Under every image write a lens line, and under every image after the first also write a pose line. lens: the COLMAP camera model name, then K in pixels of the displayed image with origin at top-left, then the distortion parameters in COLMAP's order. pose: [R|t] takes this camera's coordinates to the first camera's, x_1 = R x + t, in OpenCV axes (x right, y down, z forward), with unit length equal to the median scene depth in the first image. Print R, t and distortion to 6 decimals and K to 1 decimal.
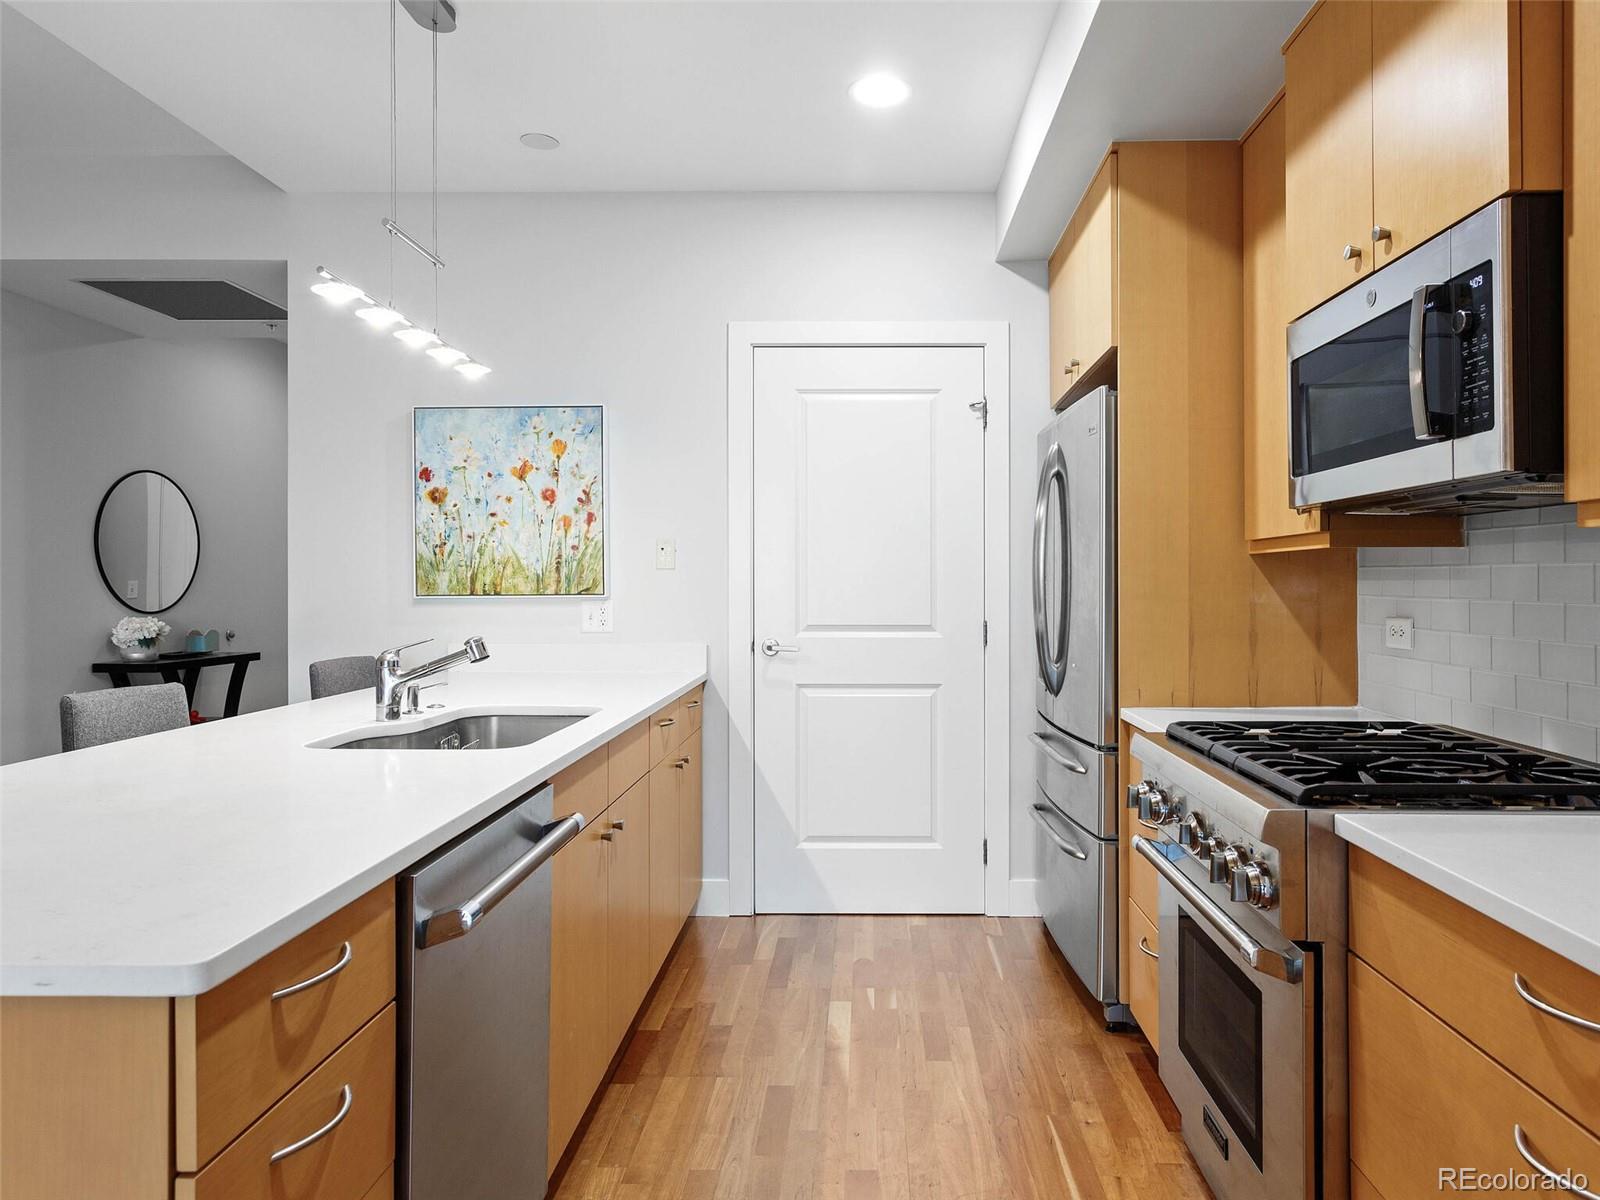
lens RADIAL K [[1004.9, 0, 851.0], [0, 1004.9, 582.6], [0, 0, 1]] dist [-0.007263, 0.004080]
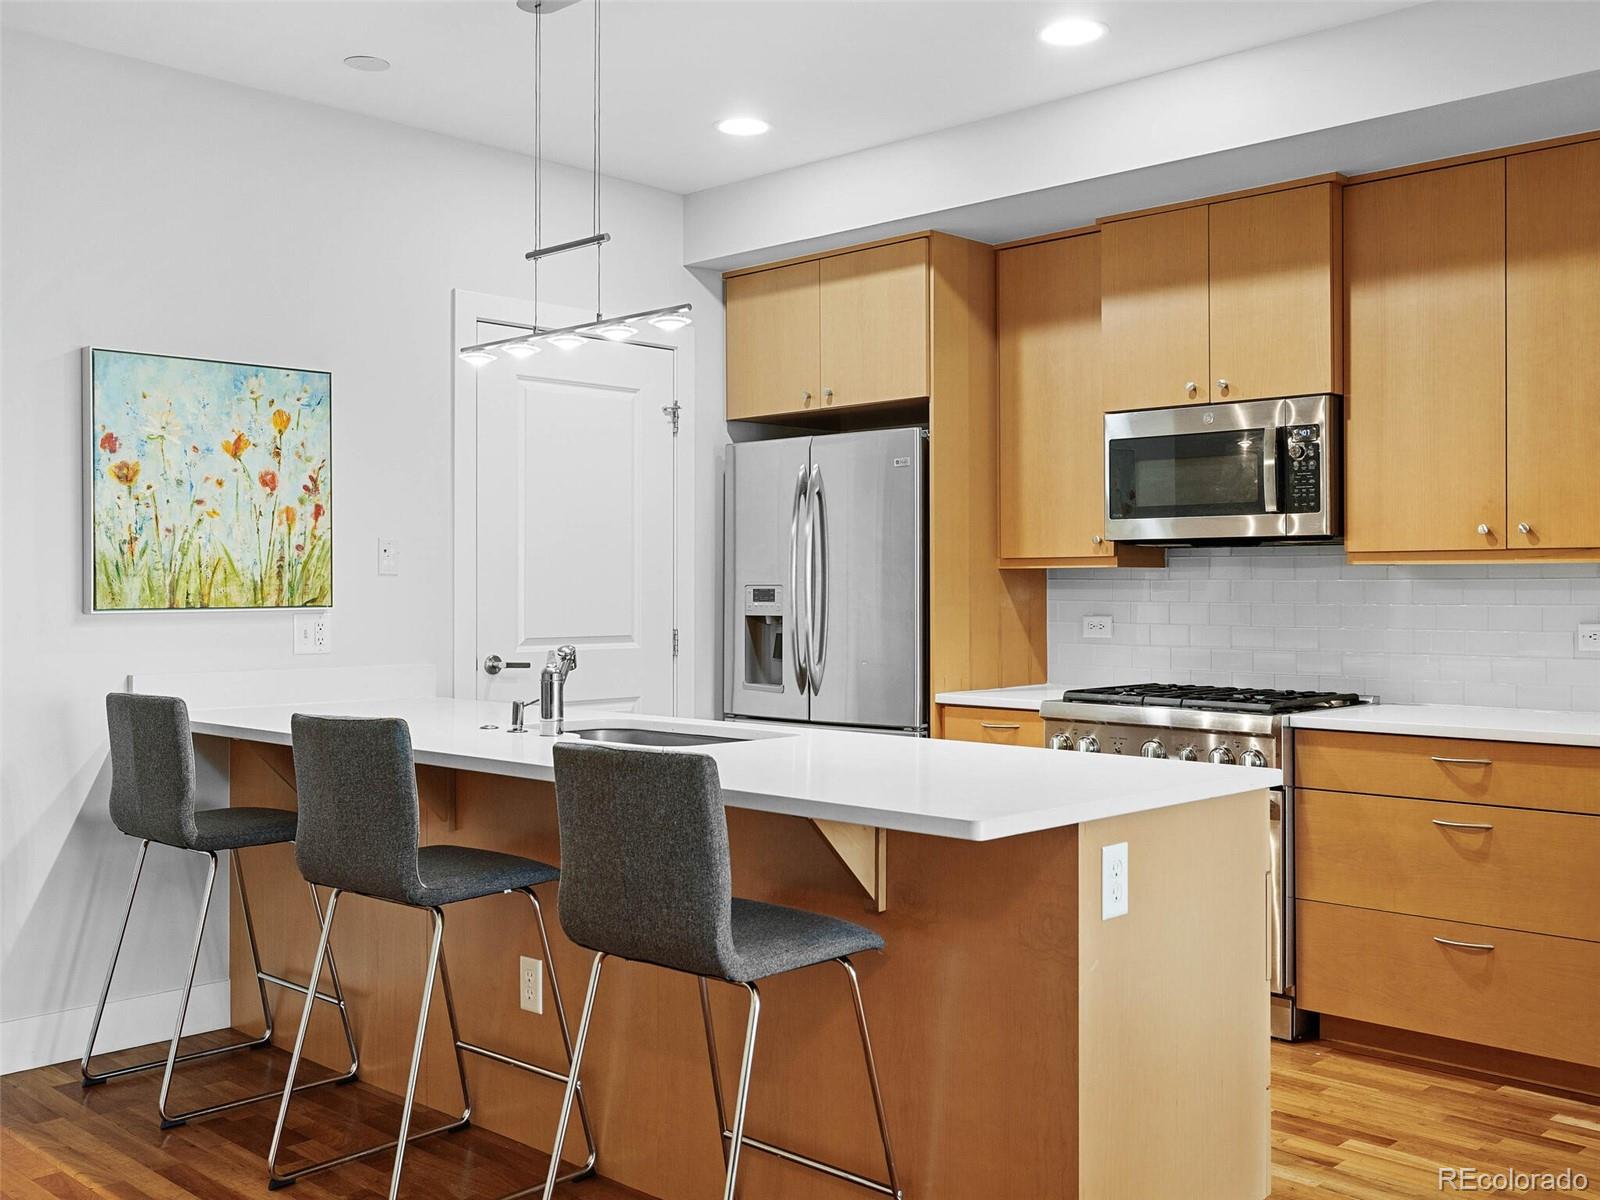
lens RADIAL K [[1560.8, 0, 795.5], [0, 1560.8, 583.8], [0, 0, 1]] dist [0.016675, 0.000000]
pose [[0.687889, 0.001182, 0.725815, -0.902730], [-0.000469, 0.999999, -0.001184, -0.004966], [-0.725816, 0.000474, 0.687889, -0.135662]]
